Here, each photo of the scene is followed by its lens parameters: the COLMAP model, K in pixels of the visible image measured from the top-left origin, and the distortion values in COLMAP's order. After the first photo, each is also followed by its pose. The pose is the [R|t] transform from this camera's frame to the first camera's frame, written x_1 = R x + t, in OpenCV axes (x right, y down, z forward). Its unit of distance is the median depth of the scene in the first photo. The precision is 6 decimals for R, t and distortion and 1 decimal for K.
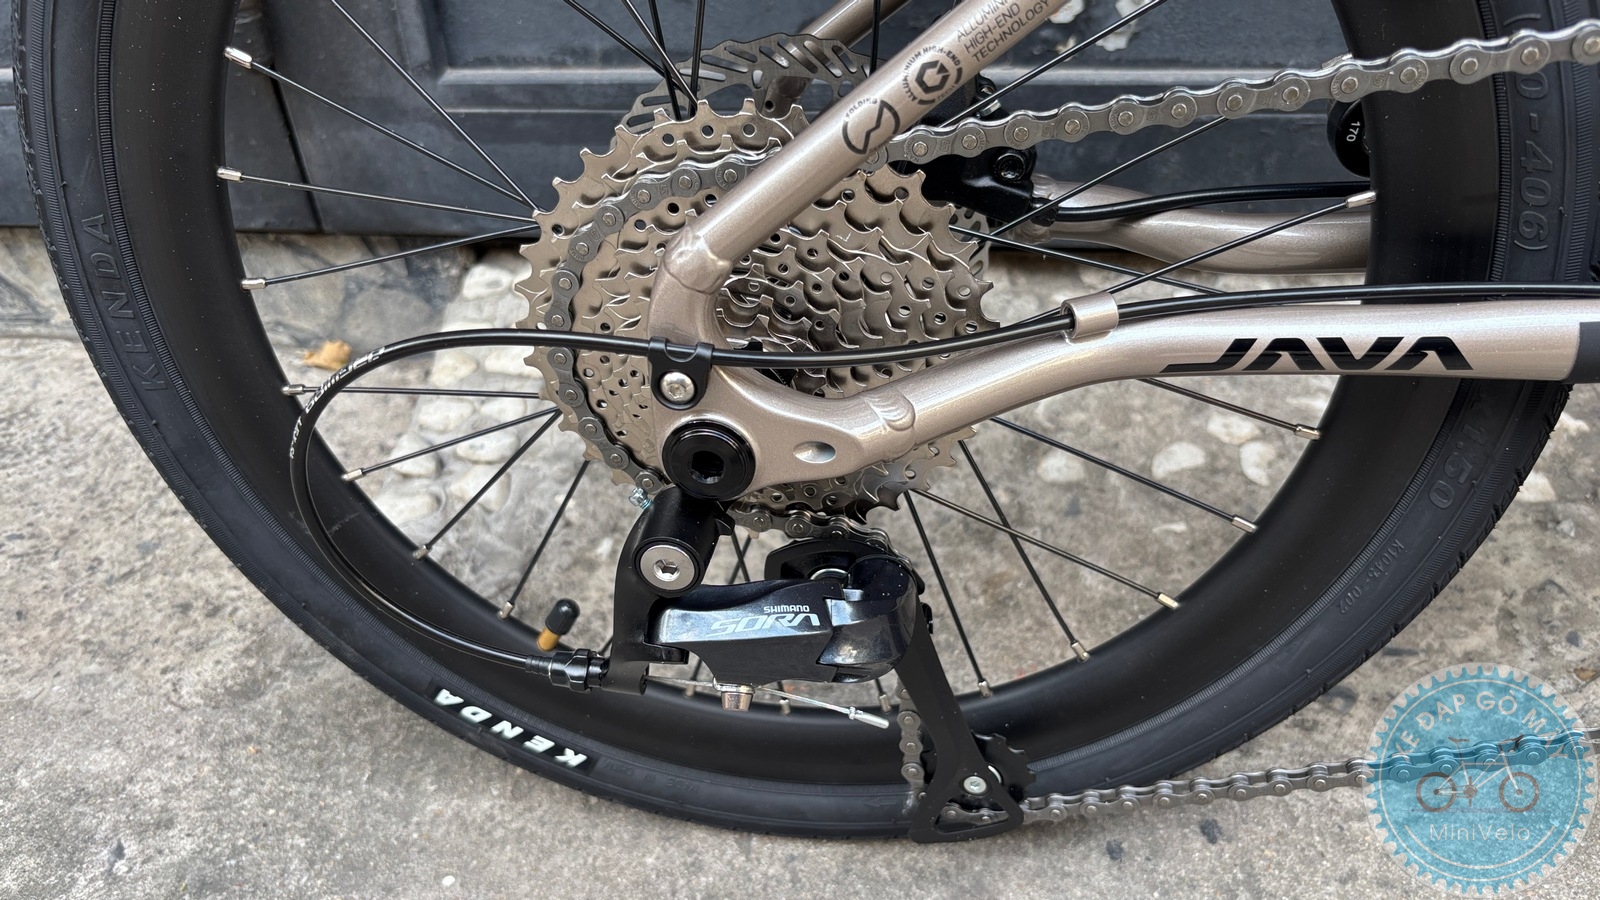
lens RADIAL K [[1238.4, 0, 791.7], [0, 1238.4, 471.3], [0, 0, 1]] dist [0.023475, -0.048489]
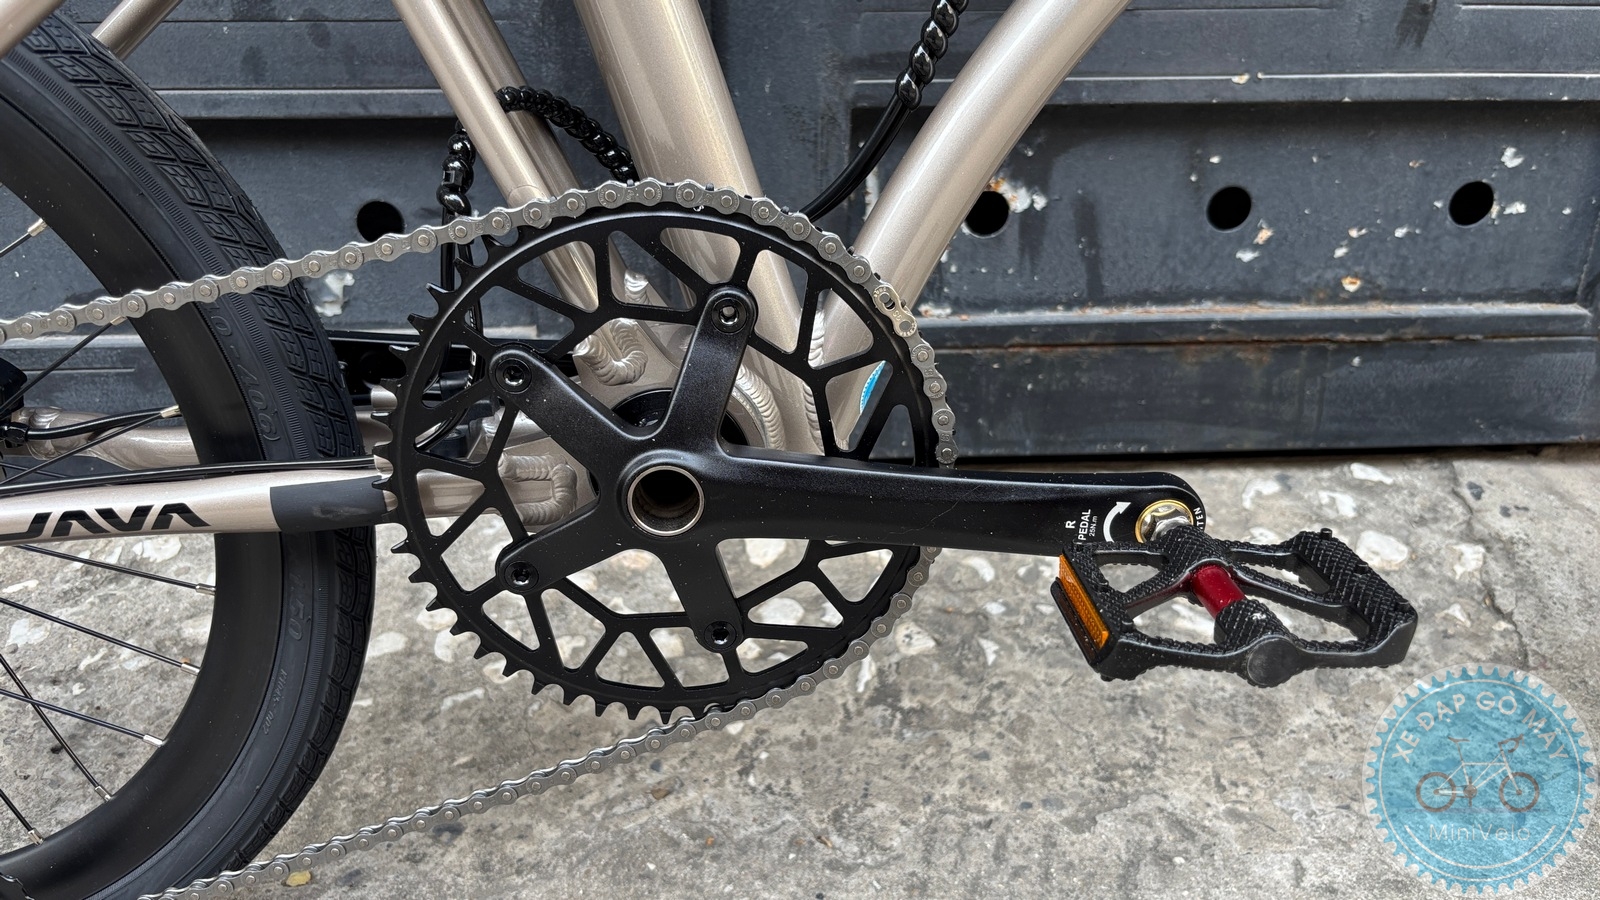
lens RADIAL K [[1239.9, 0, 791.8], [0, 1239.9, 460.5], [0, 0, 1]] dist [-0.002825, -0.004782]
pose [[0.981605, -0.038922, 0.186912, 0.491637], [0.078776, 0.974347, -0.210812, 0.099251], [-0.173912, 0.221658, 0.959491, -0.236505]]
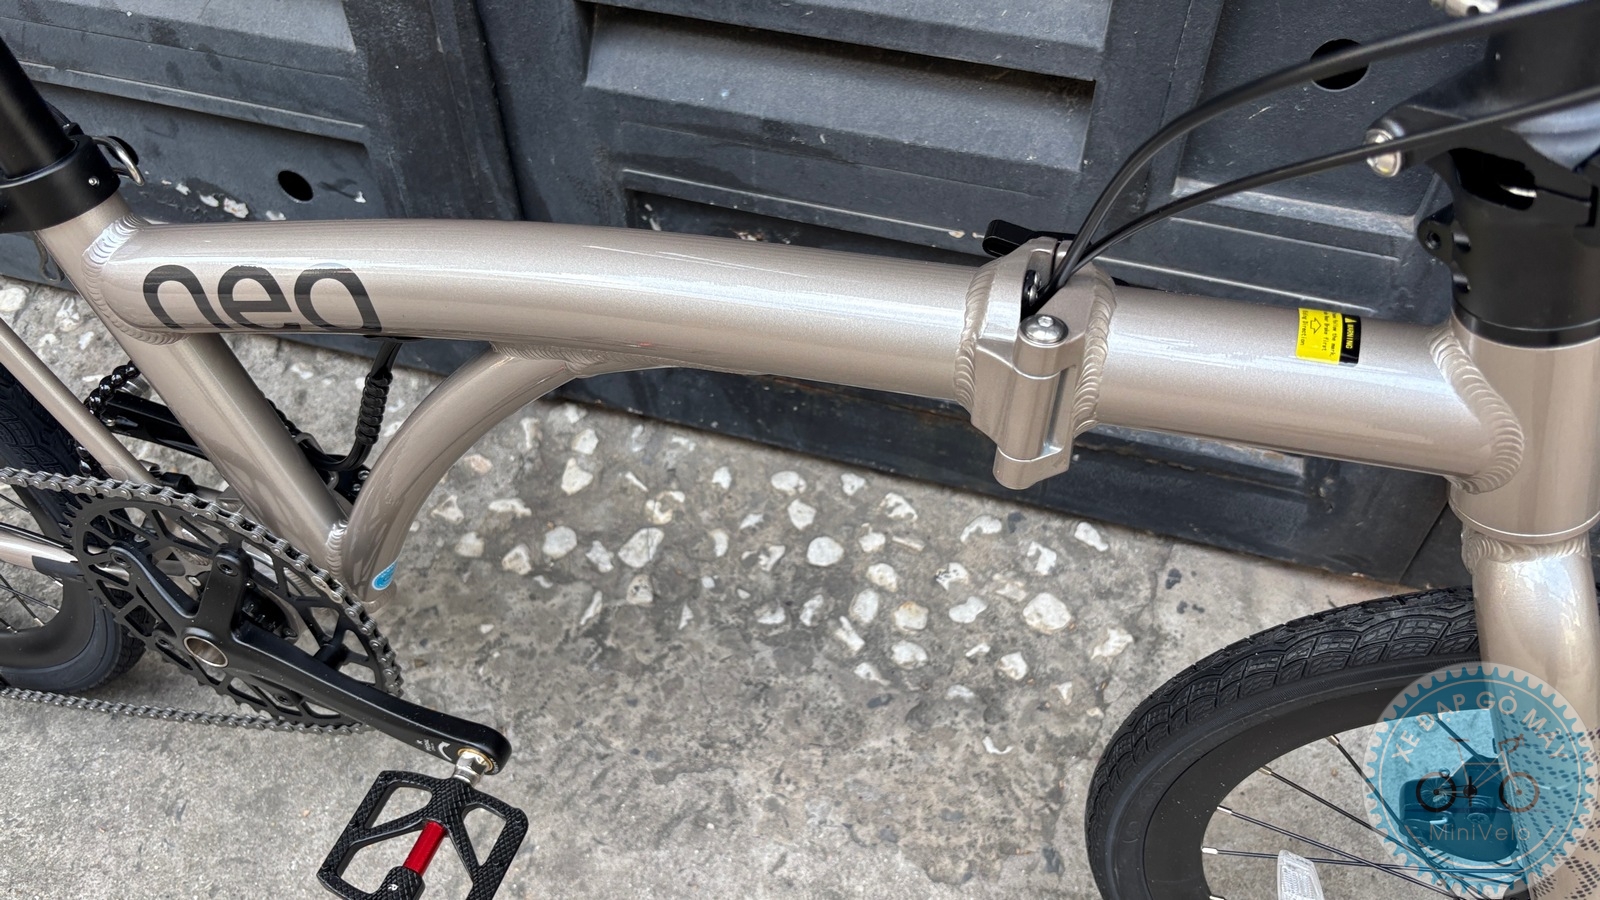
lens RADIAL K [[1223.6, 0, 808.5], [0, 1223.6, 465.2], [0, 0, 1]] dist [0.037775, -0.058616]
pose [[0.986323, 0.150311, -0.067636, 1.129790], [-0.134277, 0.970725, 0.199154, -0.481194], [0.095591, -0.187348, 0.977631, -0.554627]]
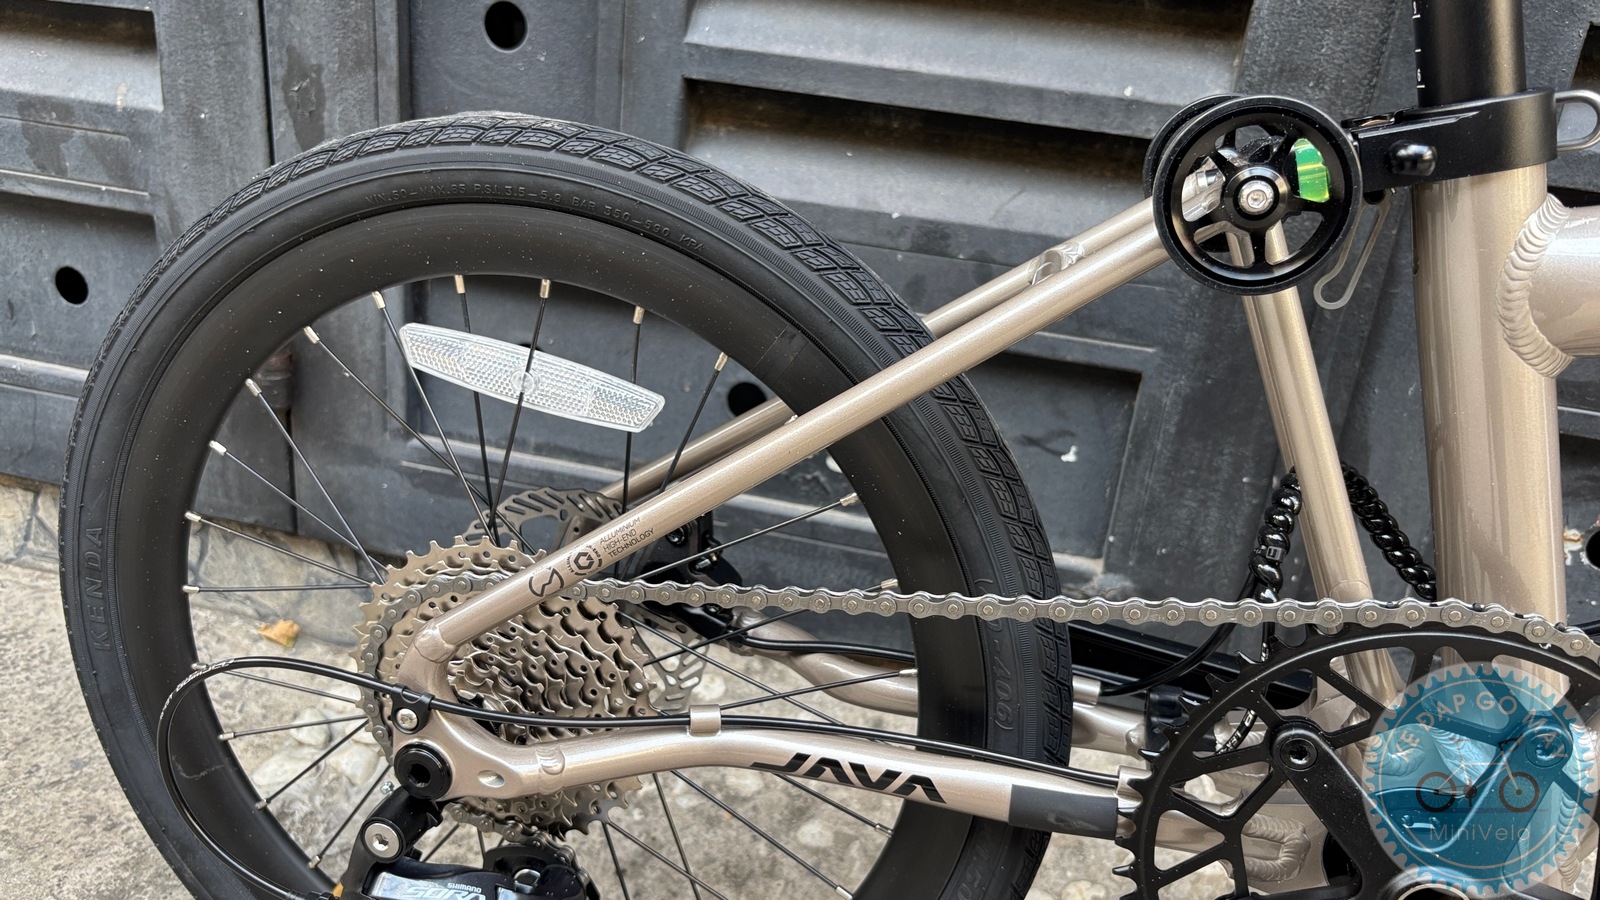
lens RADIAL K [[1236.0, 0, 787.4], [0, 1236.0, 462.8], [0, 0, 1]] dist [0.038522, -0.079657]
pose [[0.984180, 0.170791, -0.047121, 0.192364], [-0.177171, 0.947882, -0.264823, -0.022097], [-0.000564, 0.268982, 0.963145, -0.280425]]
